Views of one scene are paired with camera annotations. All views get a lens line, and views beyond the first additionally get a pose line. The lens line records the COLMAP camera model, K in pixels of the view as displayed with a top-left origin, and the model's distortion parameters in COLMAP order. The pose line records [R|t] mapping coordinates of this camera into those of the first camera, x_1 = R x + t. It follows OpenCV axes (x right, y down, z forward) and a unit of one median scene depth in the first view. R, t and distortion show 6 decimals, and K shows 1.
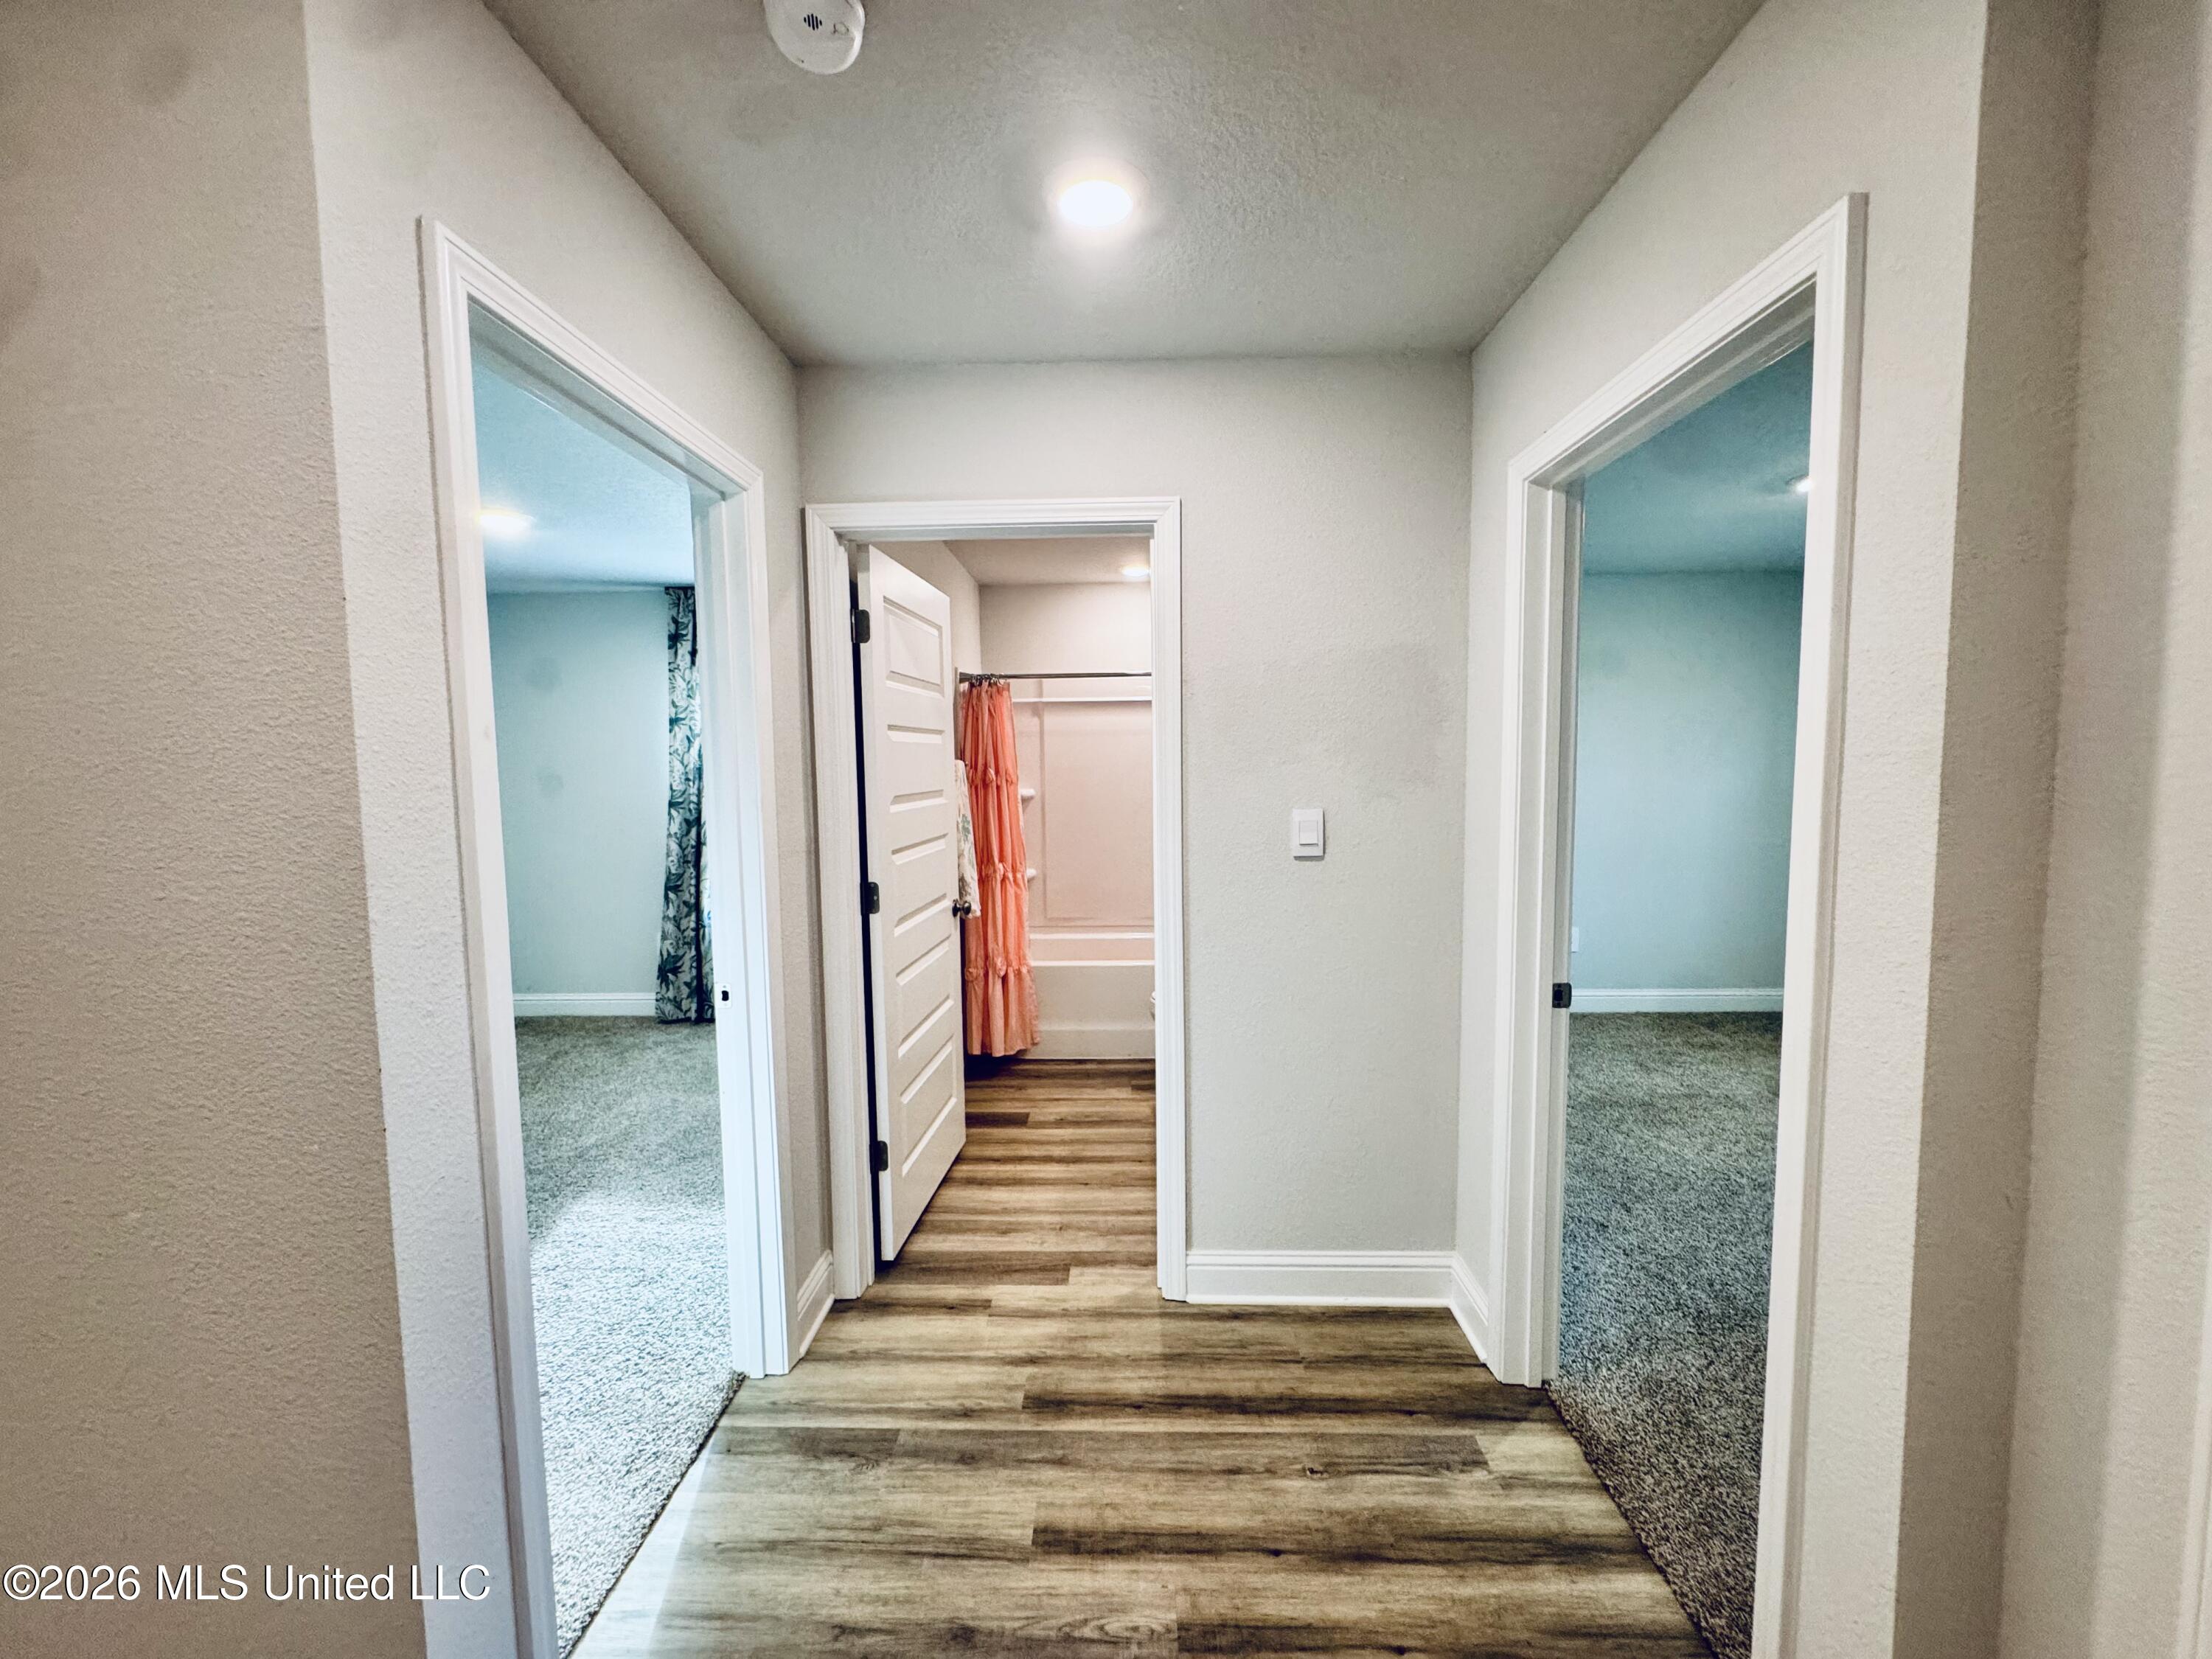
lens RADIAL K [[887.4, 0, 1106.0], [0, 887.4, 829.5], [0, 0, 1]] dist [-0.002212, 0.000105]
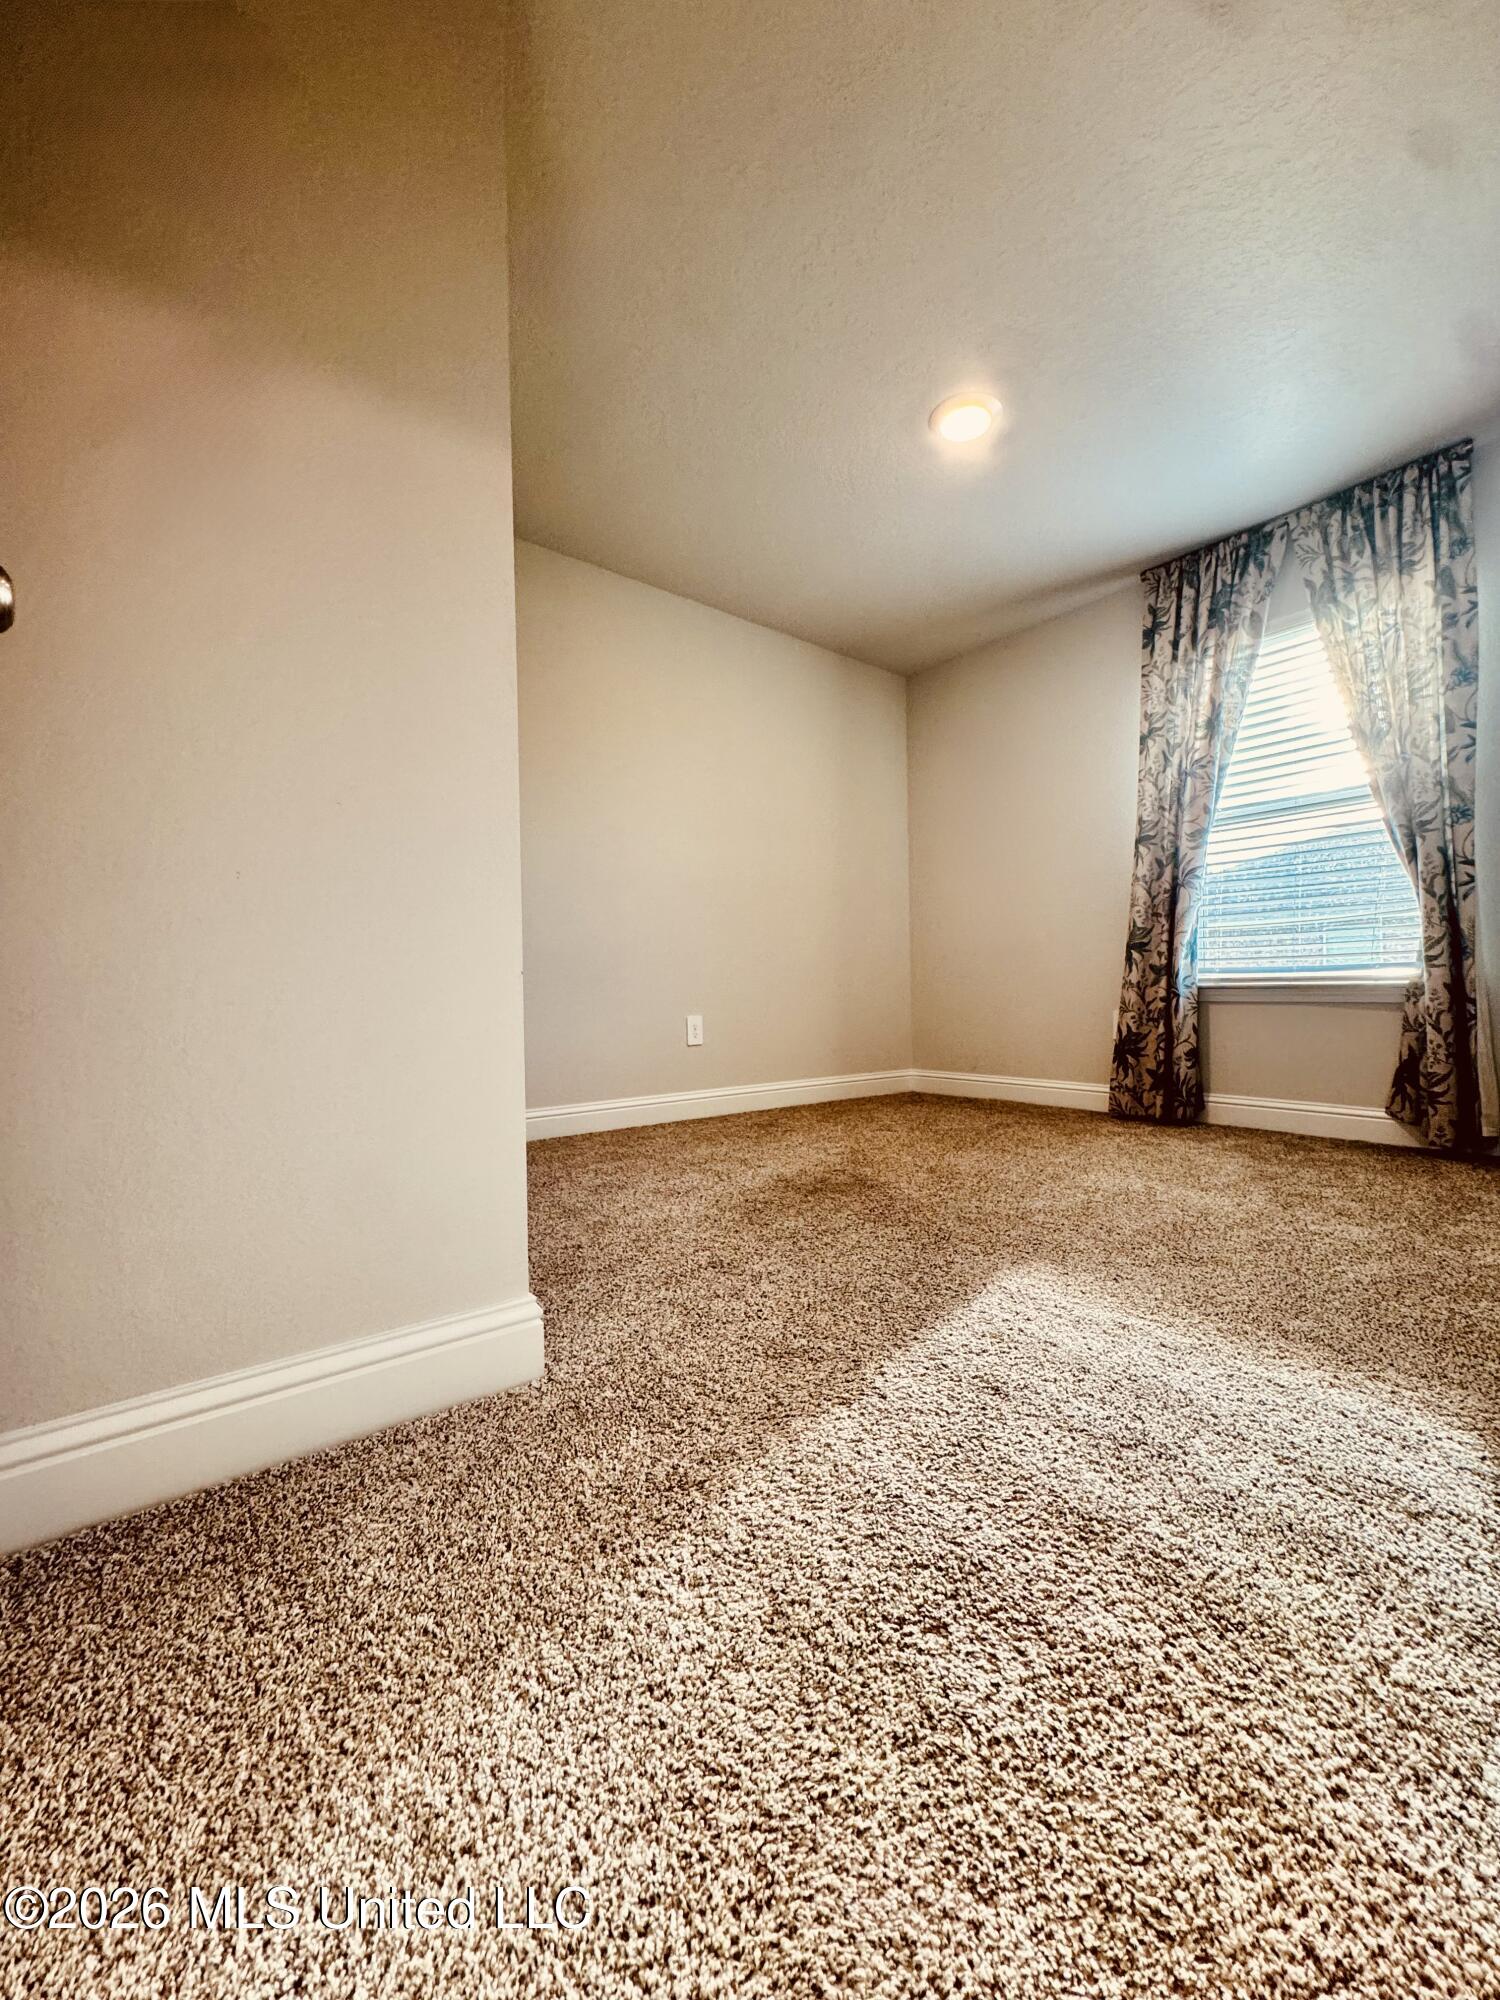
lens RADIAL K [[802.4, 0, 750.0], [0, 802.4, 1000.0], [0, 0, 1]] dist [-0.002212, 0.000105]
pose [[0.649594, 0.011932, -0.760187, -0.170601], [-0.049382, 0.998428, -0.026526, 0.149958], [0.758675, 0.054770, 0.649162, 0.280171]]
